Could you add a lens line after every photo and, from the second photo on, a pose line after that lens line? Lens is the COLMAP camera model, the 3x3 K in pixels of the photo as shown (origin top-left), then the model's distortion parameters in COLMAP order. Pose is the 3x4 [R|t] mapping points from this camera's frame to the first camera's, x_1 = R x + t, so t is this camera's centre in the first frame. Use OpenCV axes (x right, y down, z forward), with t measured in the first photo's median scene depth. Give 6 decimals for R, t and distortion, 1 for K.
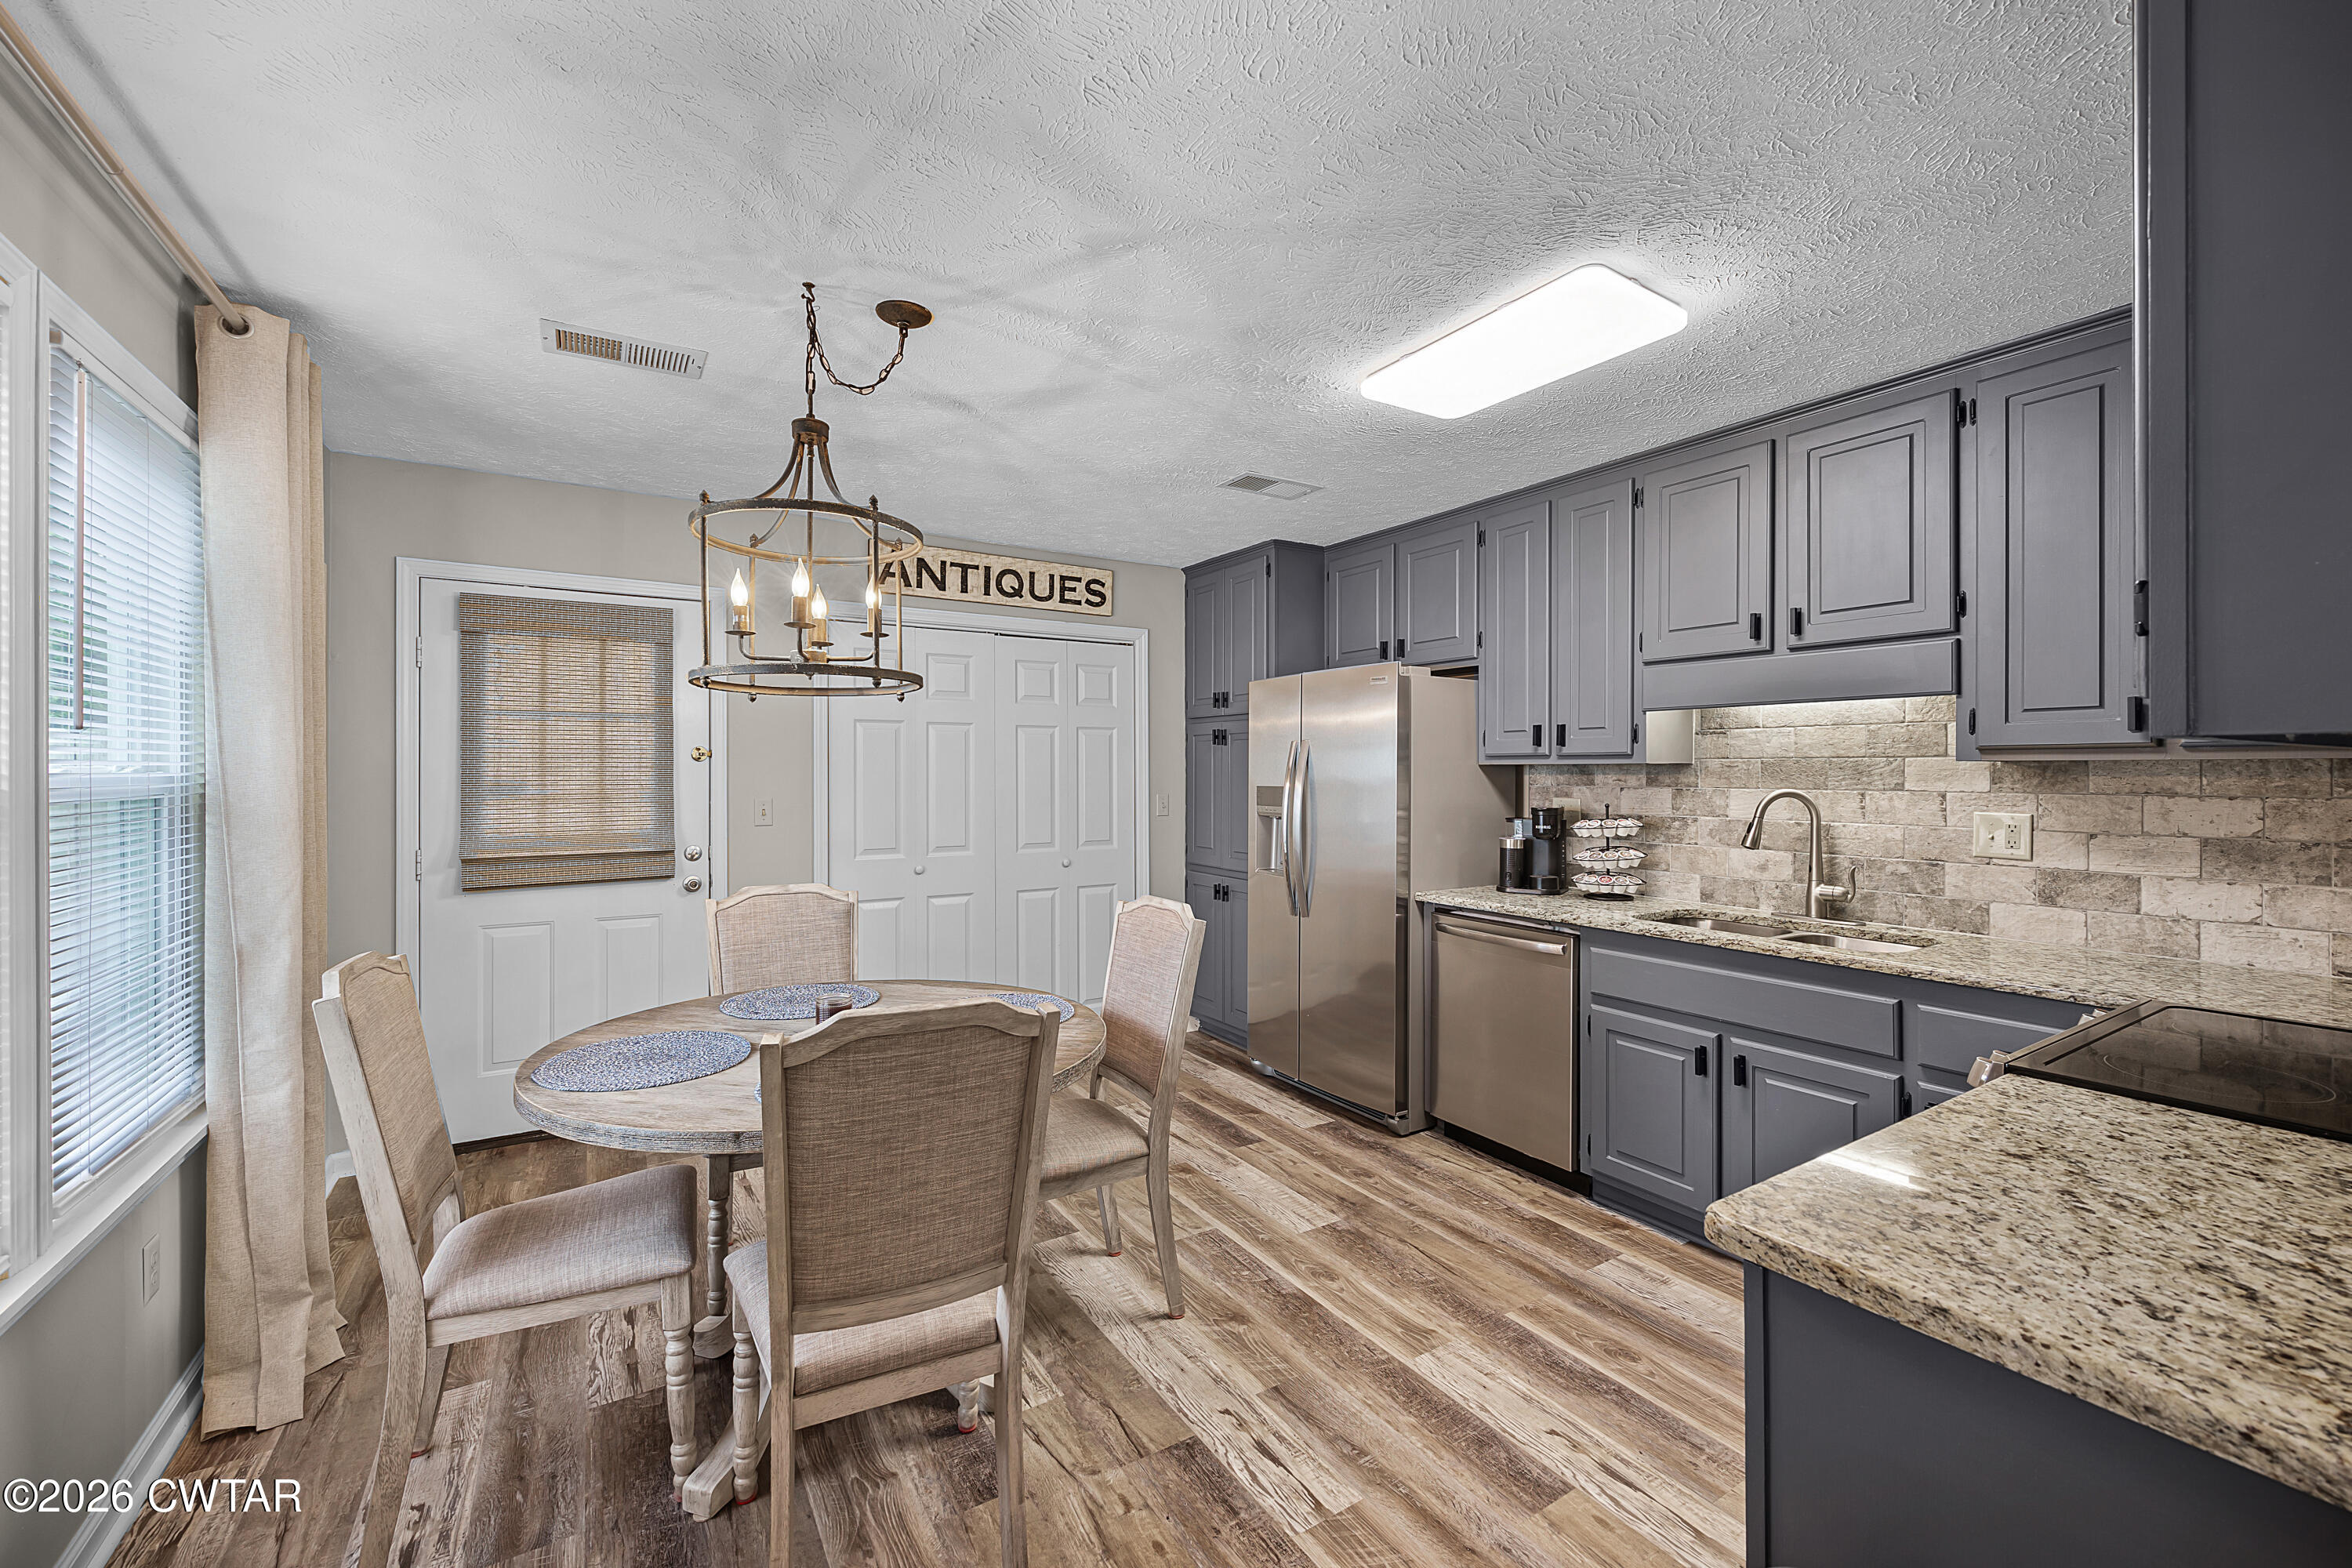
lens RADIAL K [[951.5, 0, 1179.6], [0, 951.5, 772.6], [0, 0, 1]] dist [0.001167, -0.000415]
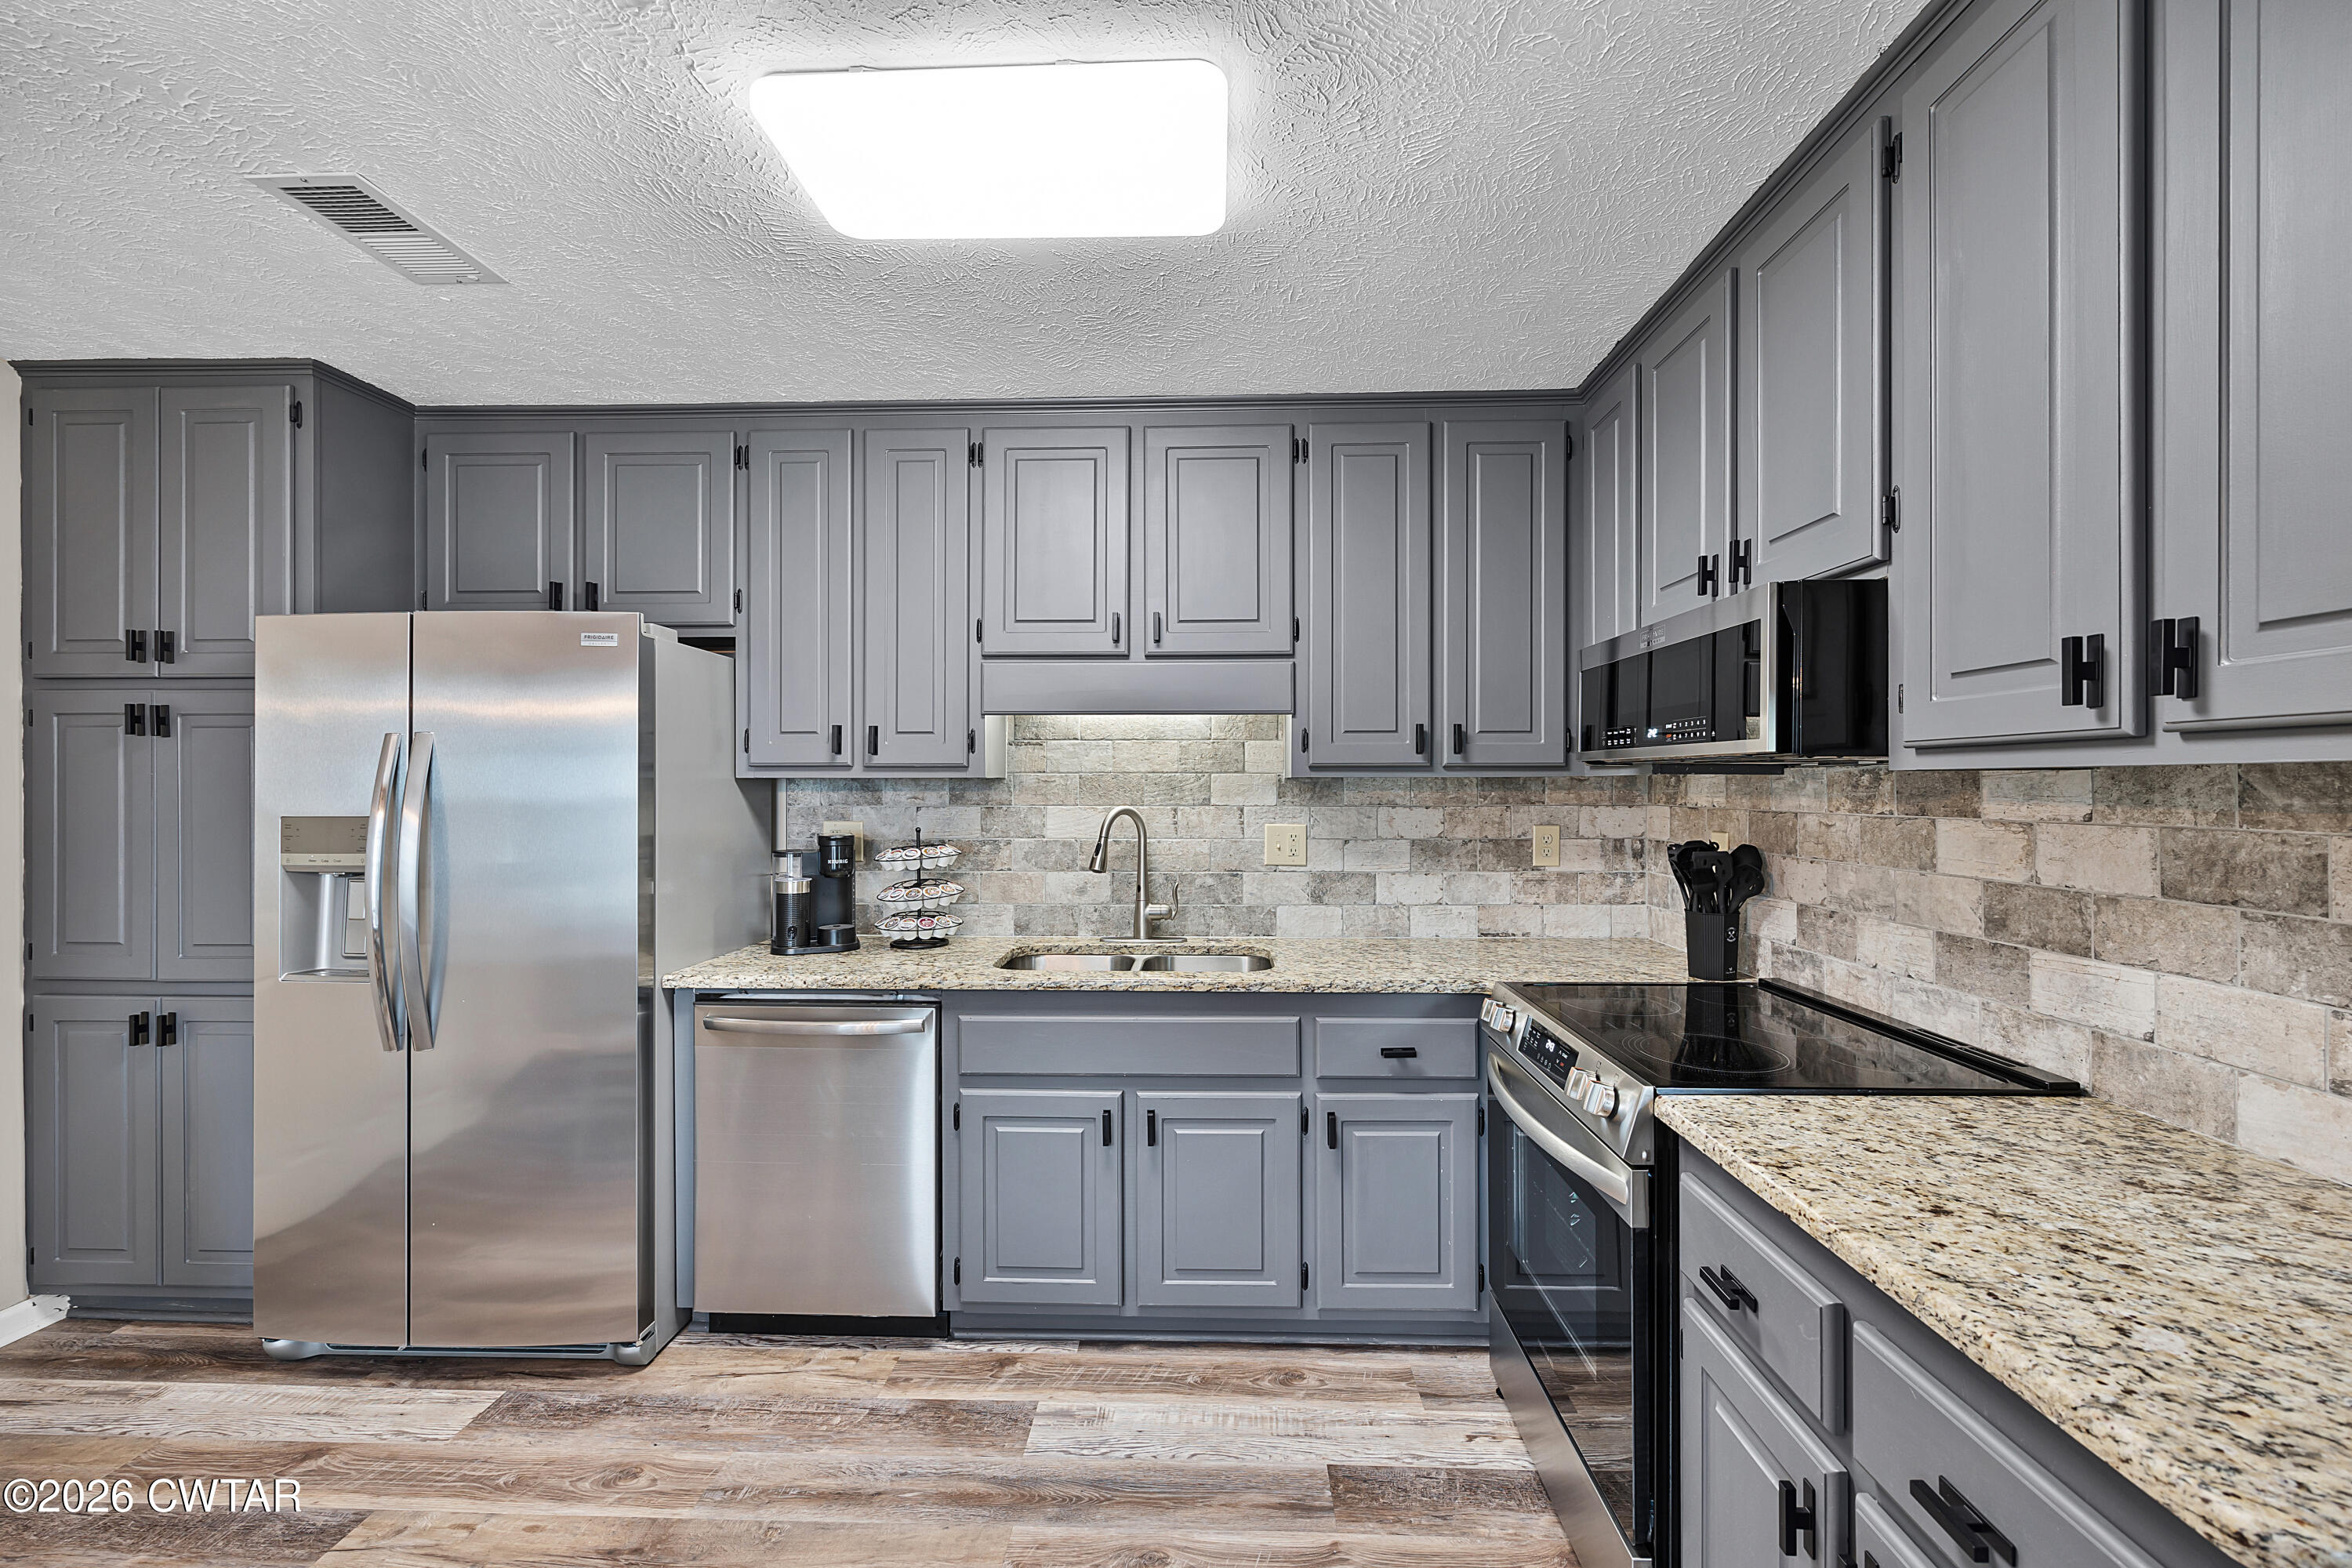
lens RADIAL K [[951.5, 0, 1179.8], [0, 951.5, 785.6], [0, 0, 1]] dist [0.001167, -0.000415]
pose [[0.561047, -0.000339, 0.827784, -0.104188], [0.001964, 0.999998, -0.000922, -0.001614], [-0.827781, 0.002144, 0.561047, 0.407272]]
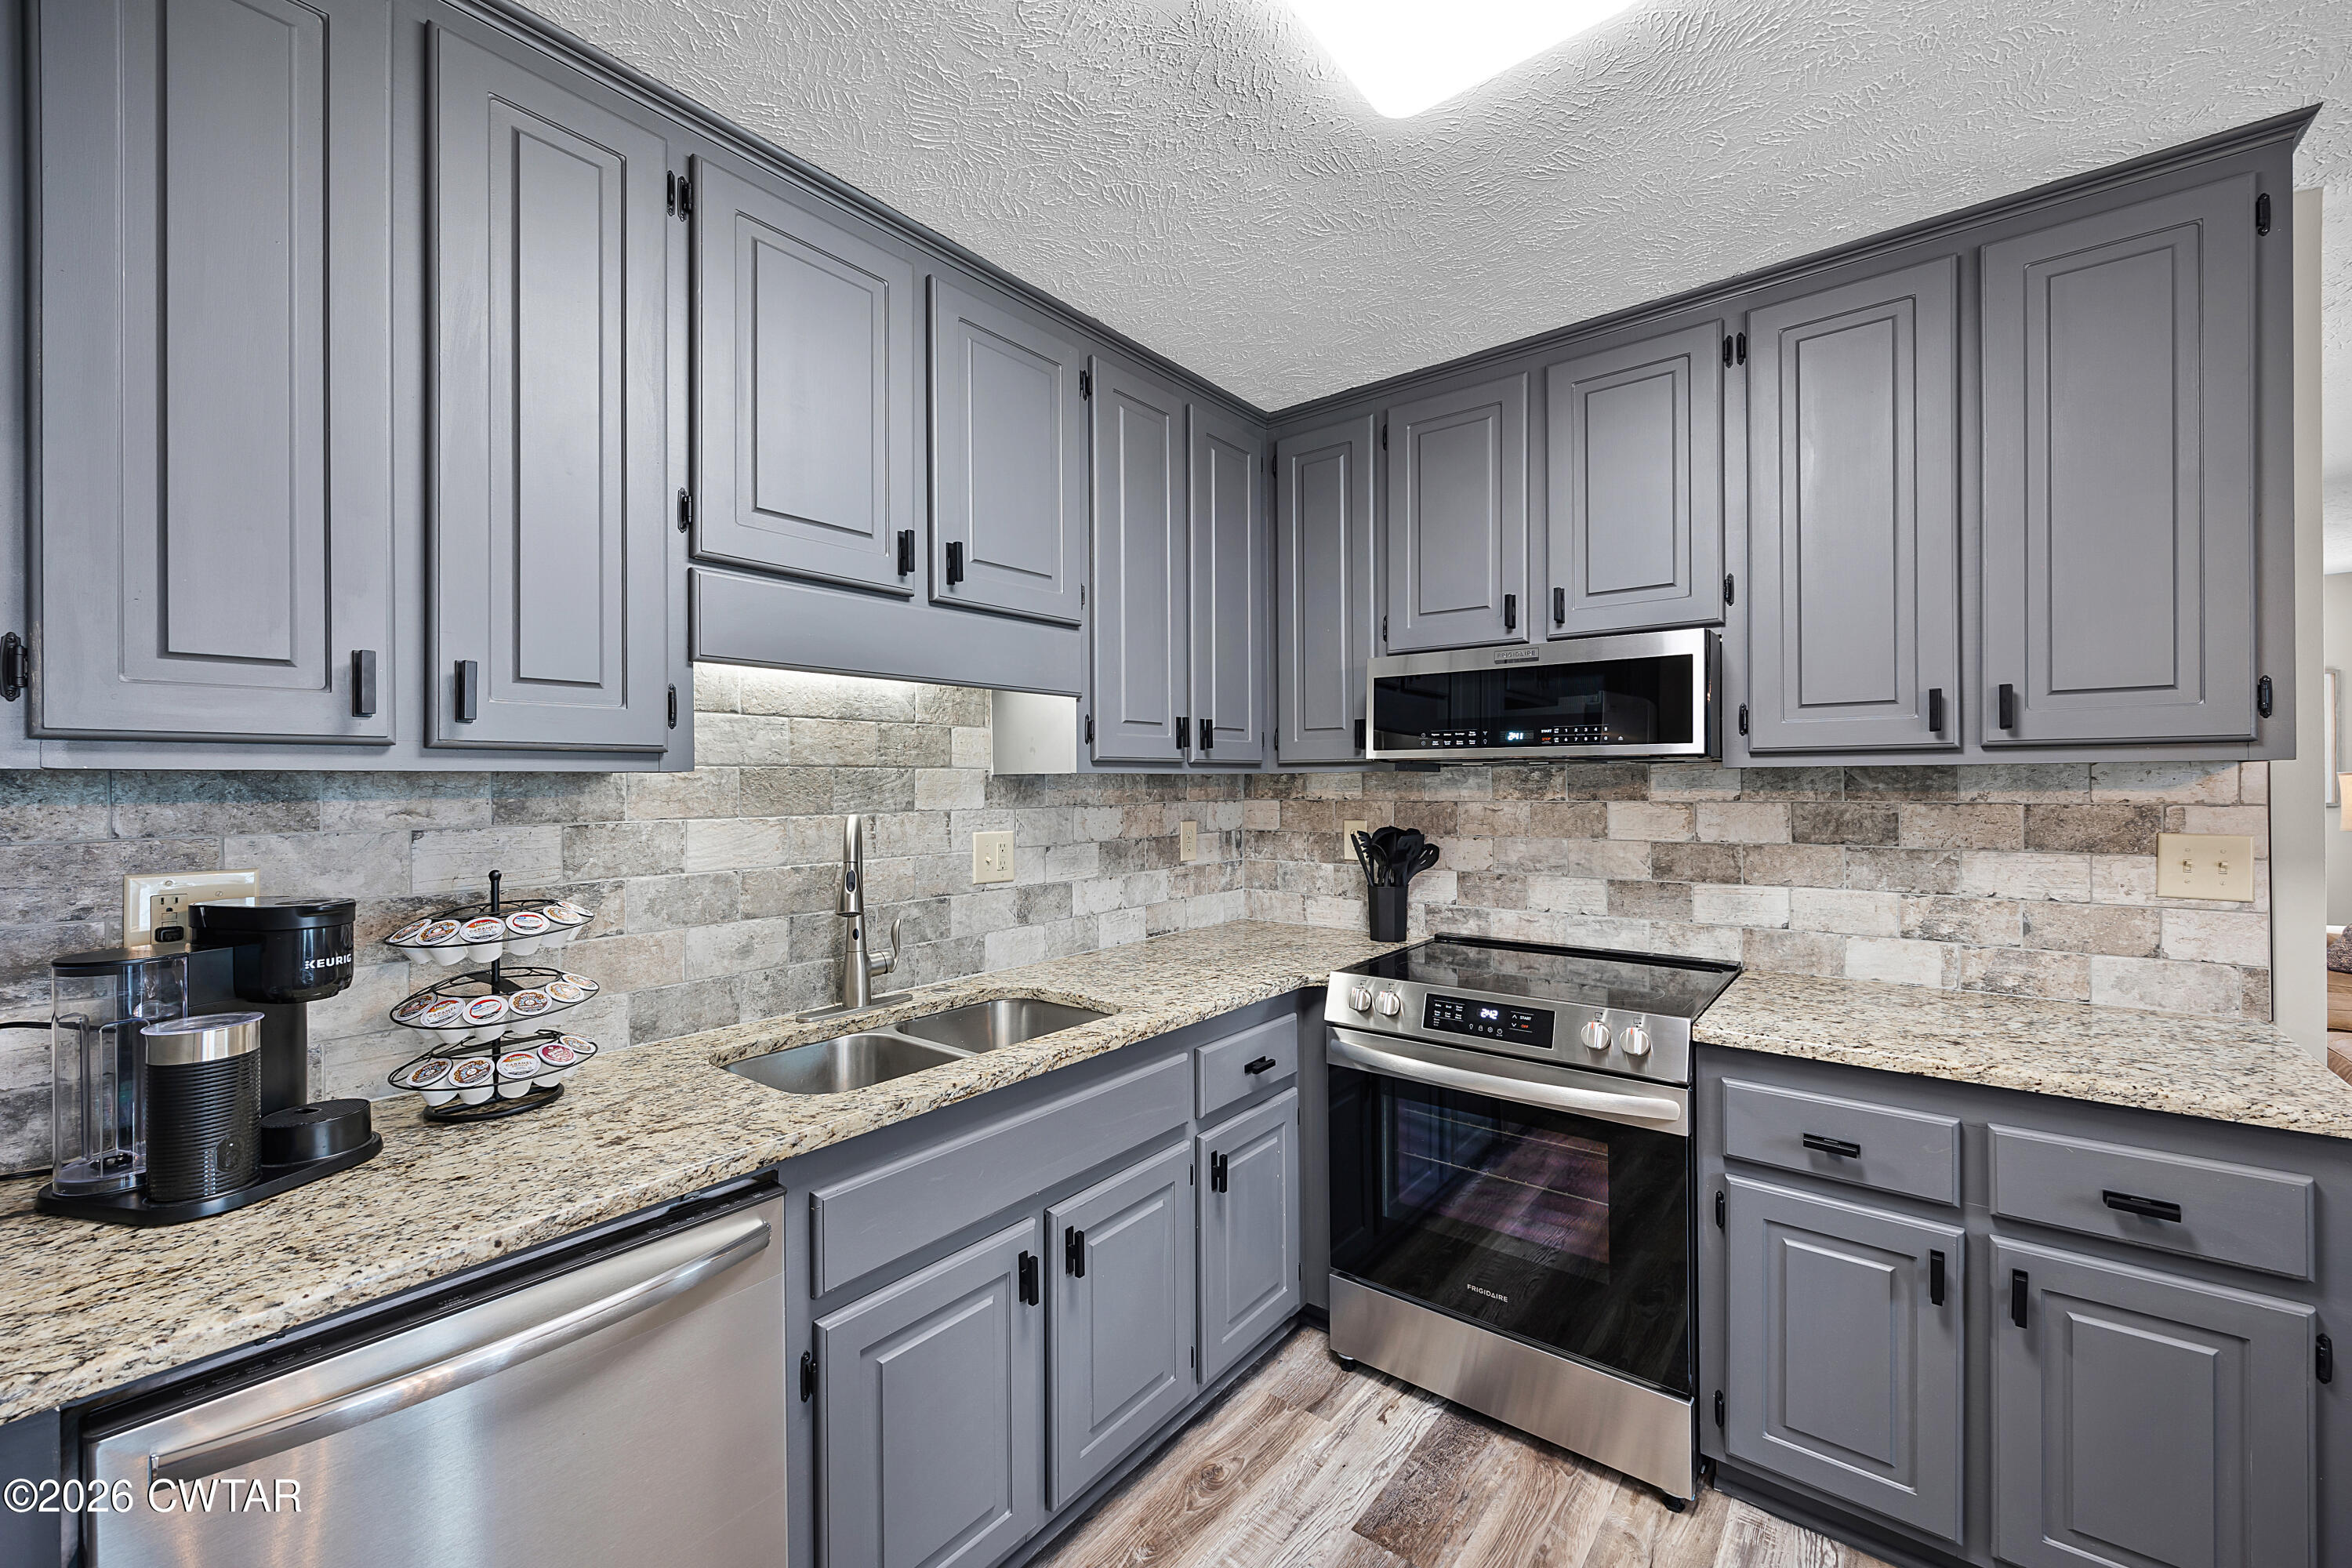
lens RADIAL K [[951.5, 0, 1185.9], [0, 951.5, 781.0], [0, 0, 1]] dist [0.001167, -0.000415]
pose [[-0.336630, 0.003867, 0.941629, -0.035140], [0.009197, 0.999957, -0.000818, -0.002372], [-0.941592, 0.008385, -0.336652, 0.959269]]
